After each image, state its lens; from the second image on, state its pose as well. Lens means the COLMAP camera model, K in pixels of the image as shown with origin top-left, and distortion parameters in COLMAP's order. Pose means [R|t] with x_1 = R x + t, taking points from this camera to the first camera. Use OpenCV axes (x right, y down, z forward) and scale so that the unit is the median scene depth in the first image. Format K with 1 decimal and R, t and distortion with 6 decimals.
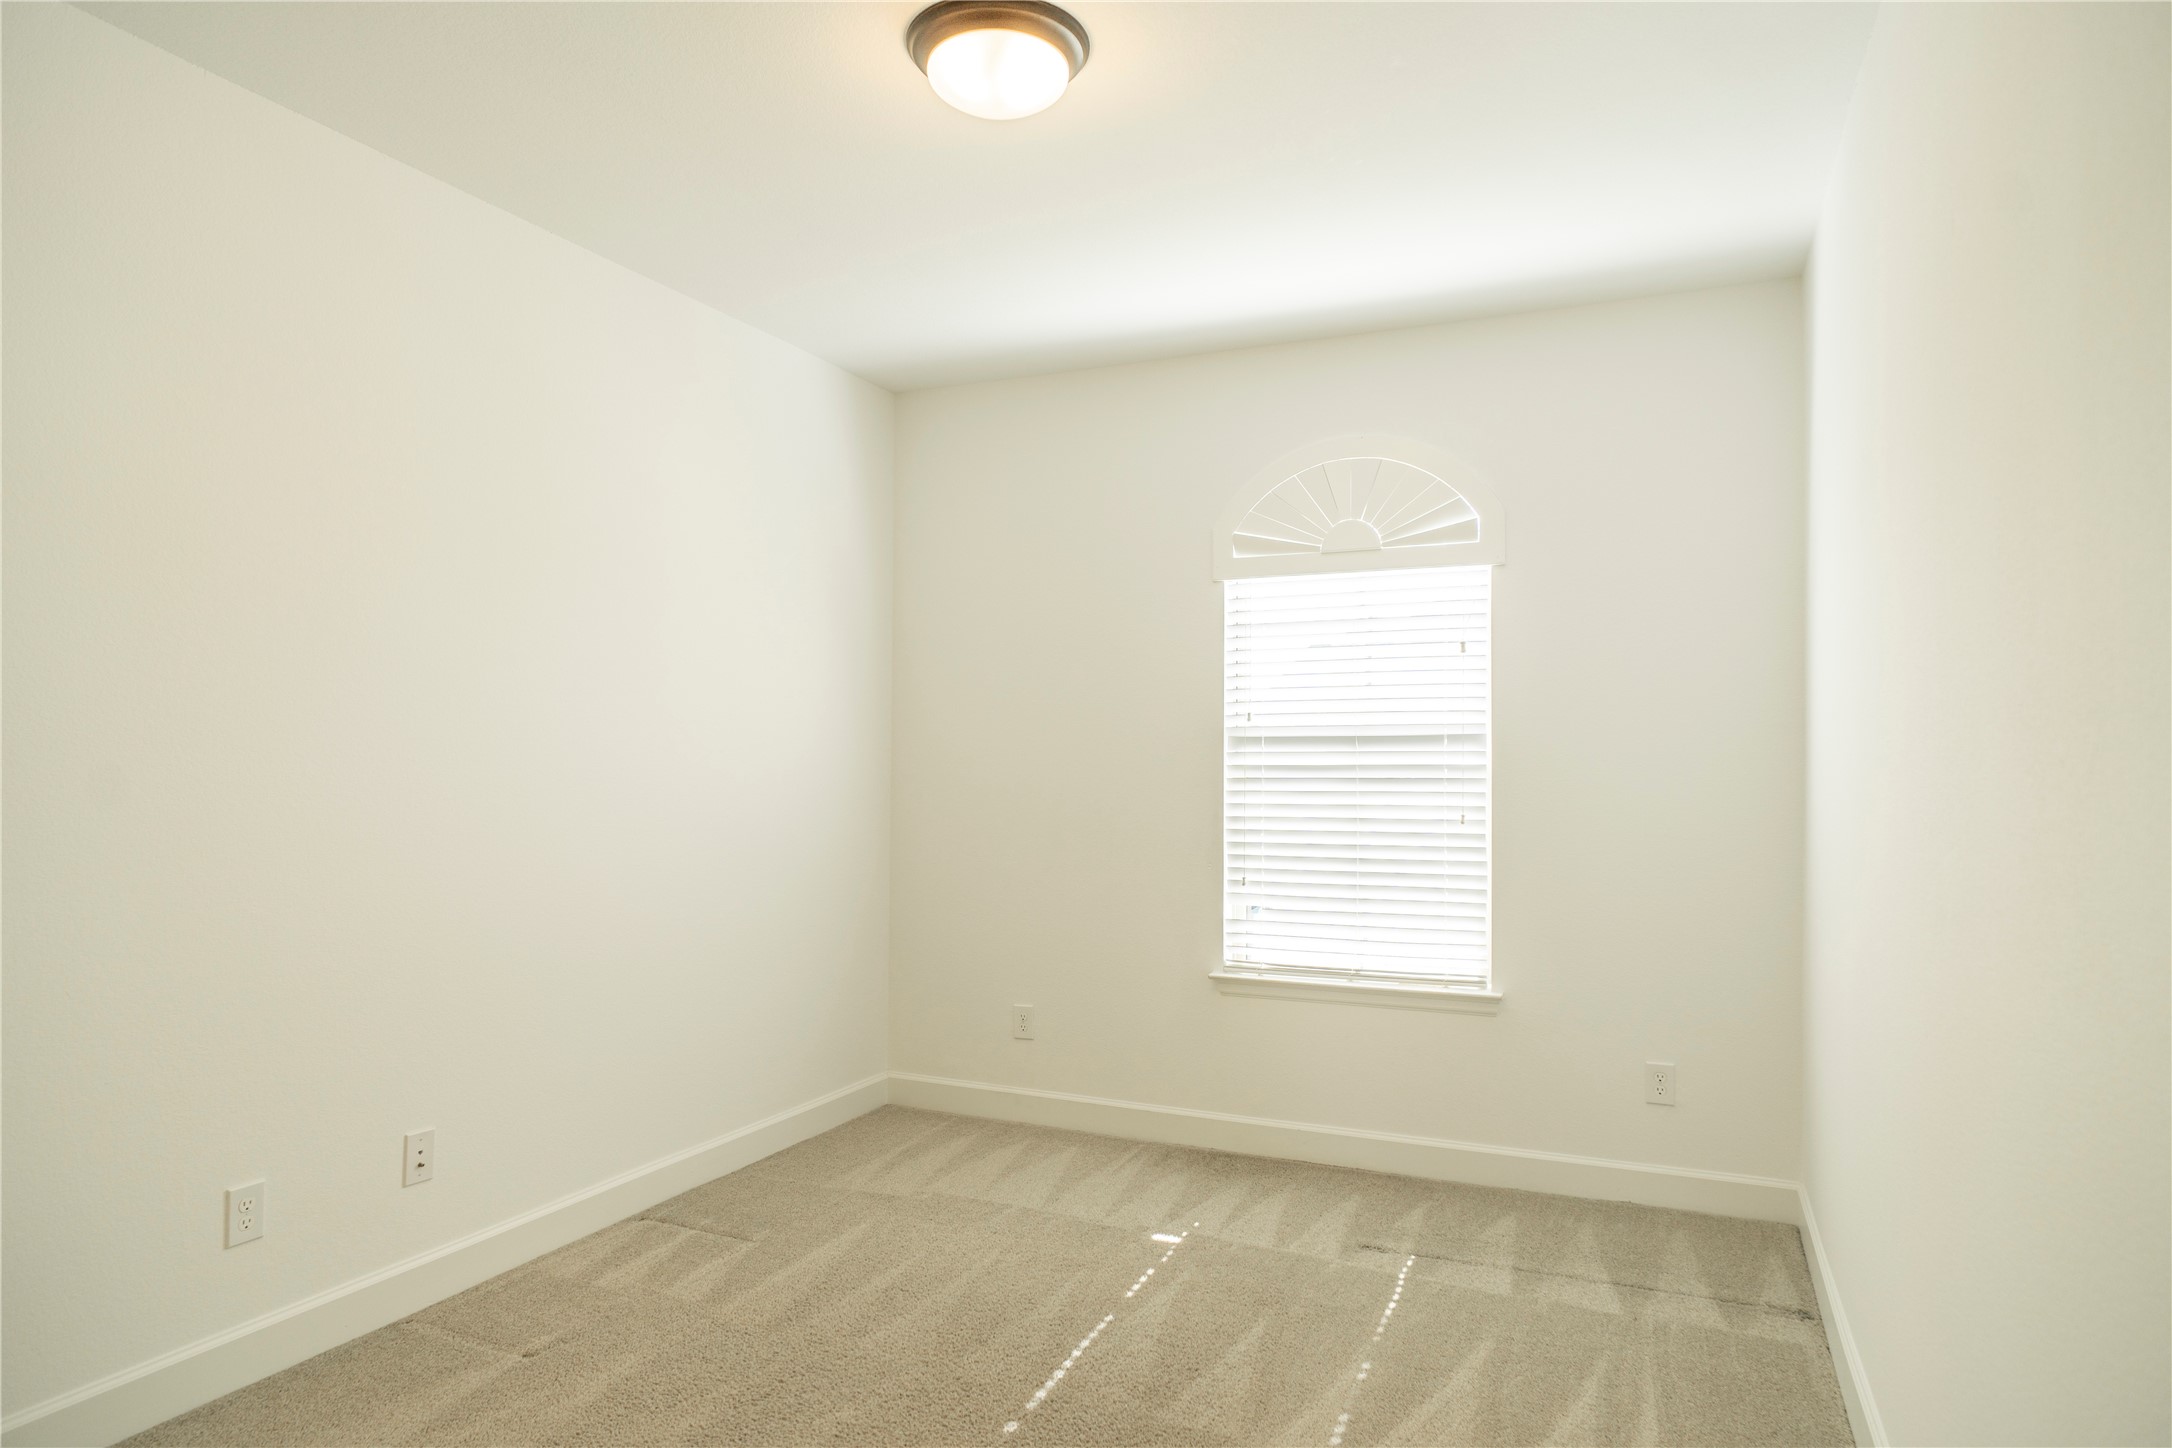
lens RADIAL K [[1296.2, 0, 1082.9], [0, 1296.2, 727.4], [0, 0, 1]] dist [-0.003372, -0.002458]
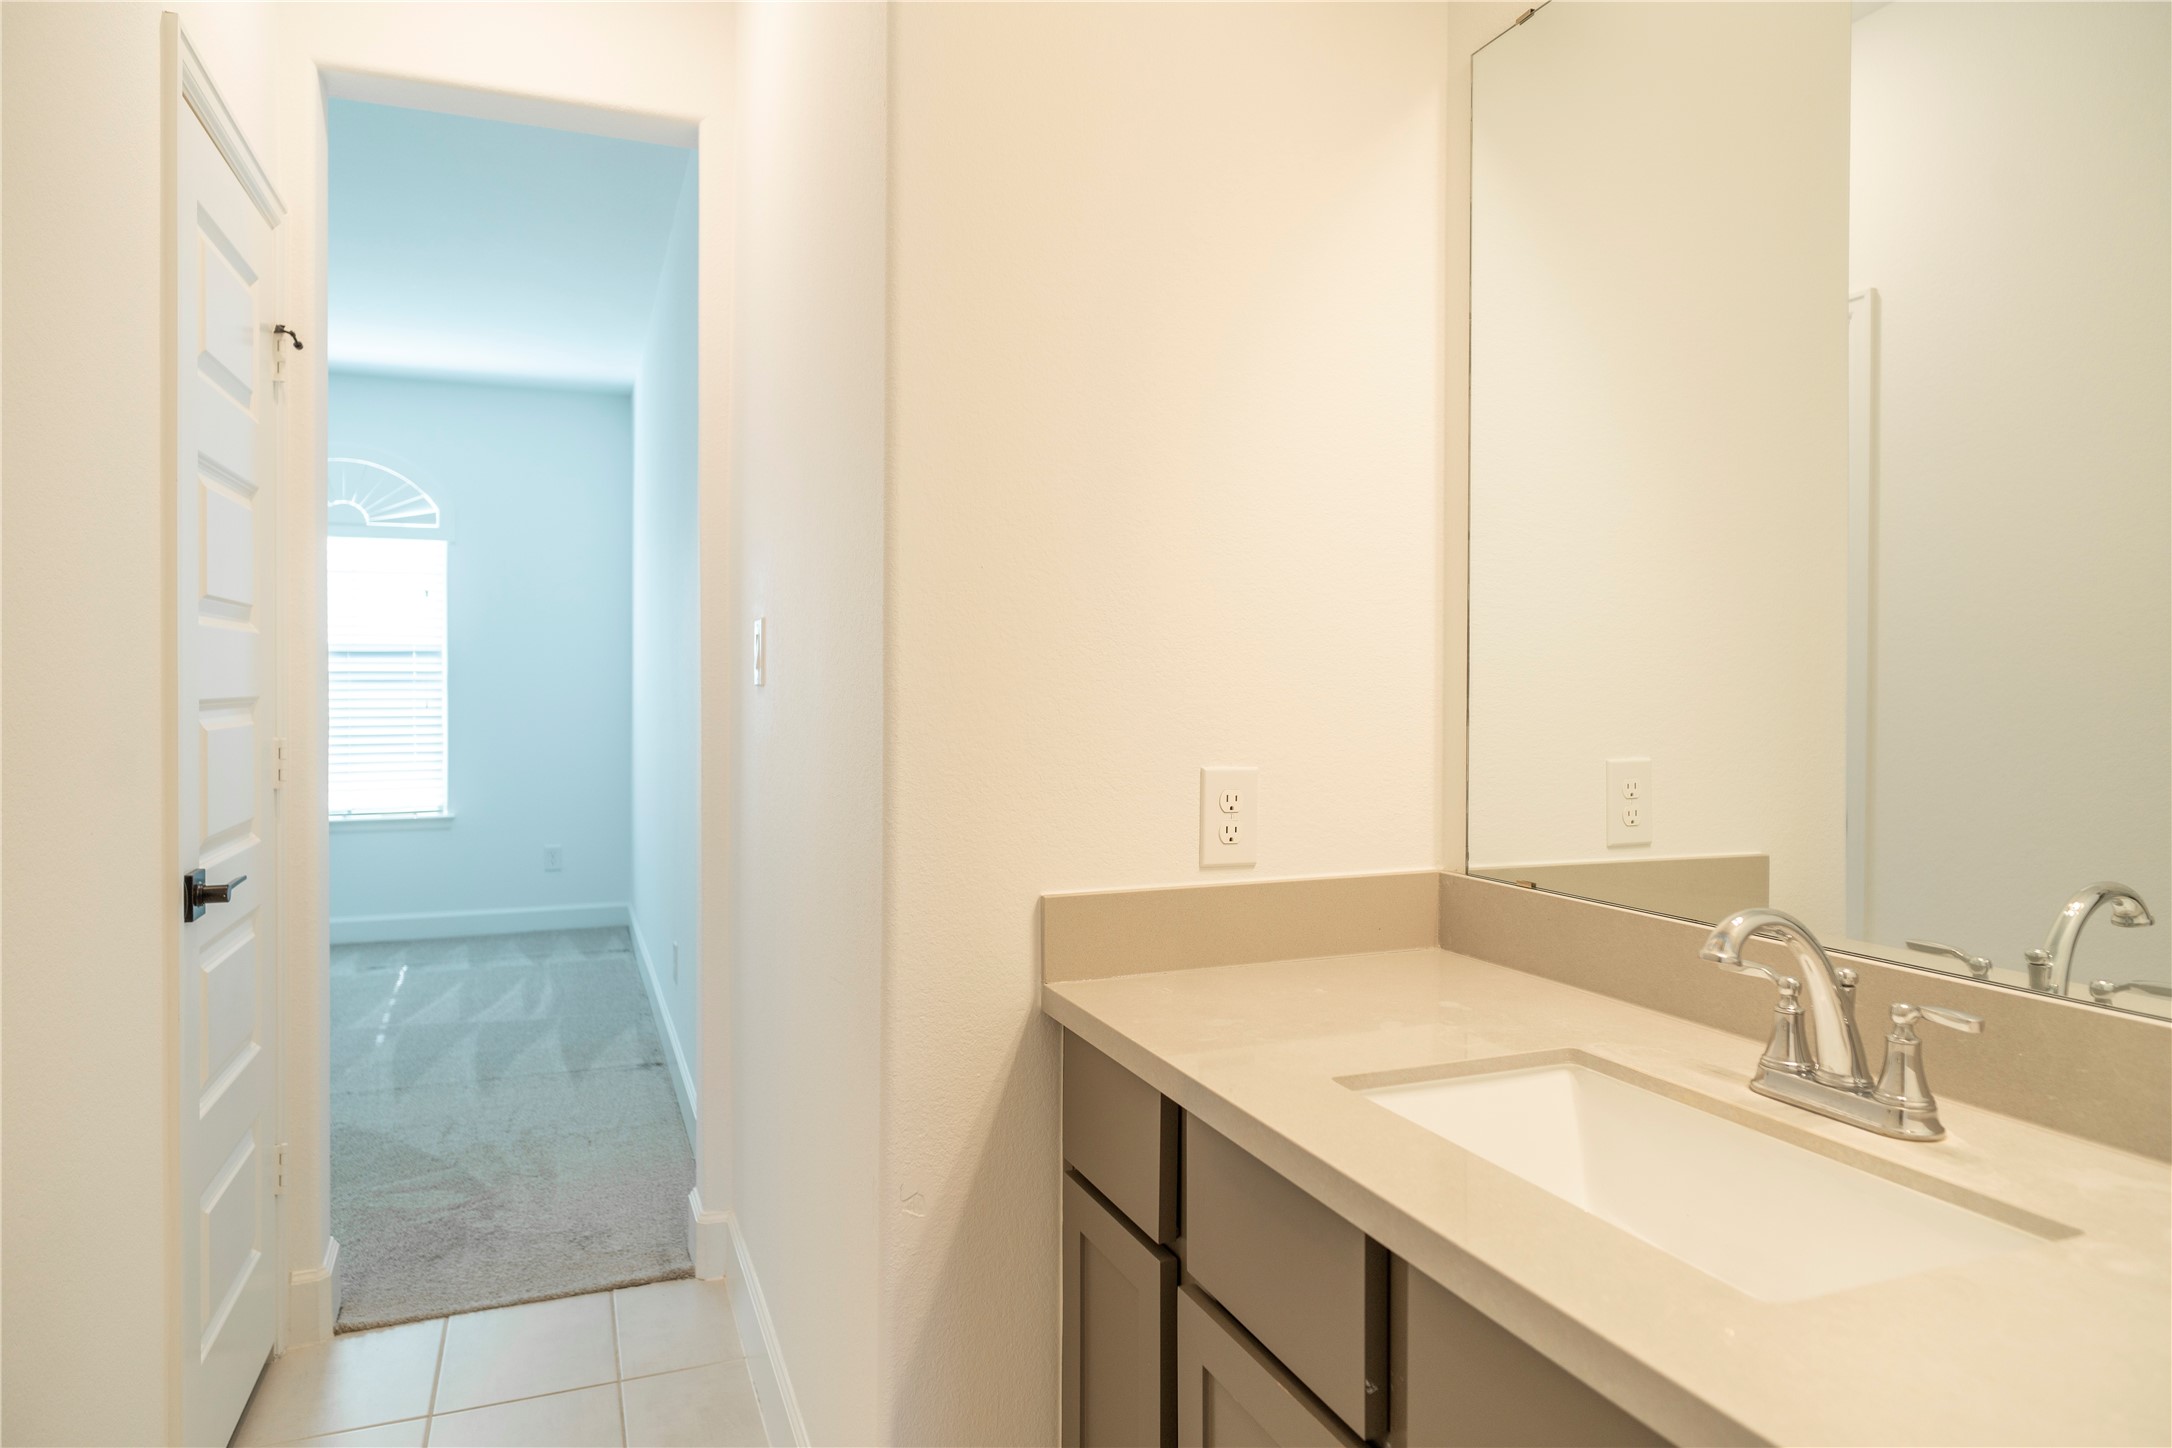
lens RADIAL K [[1296.2, 0, 1082.5], [0, 1296.2, 712.6], [0, 0, 1]] dist [-0.003372, -0.002458]
pose [[0.690856, -0.019207, 0.722737, -0.283841], [-0.019744, 0.998773, 0.045415, -0.006735], [-0.722722, -0.045645, 0.689629, -0.631971]]
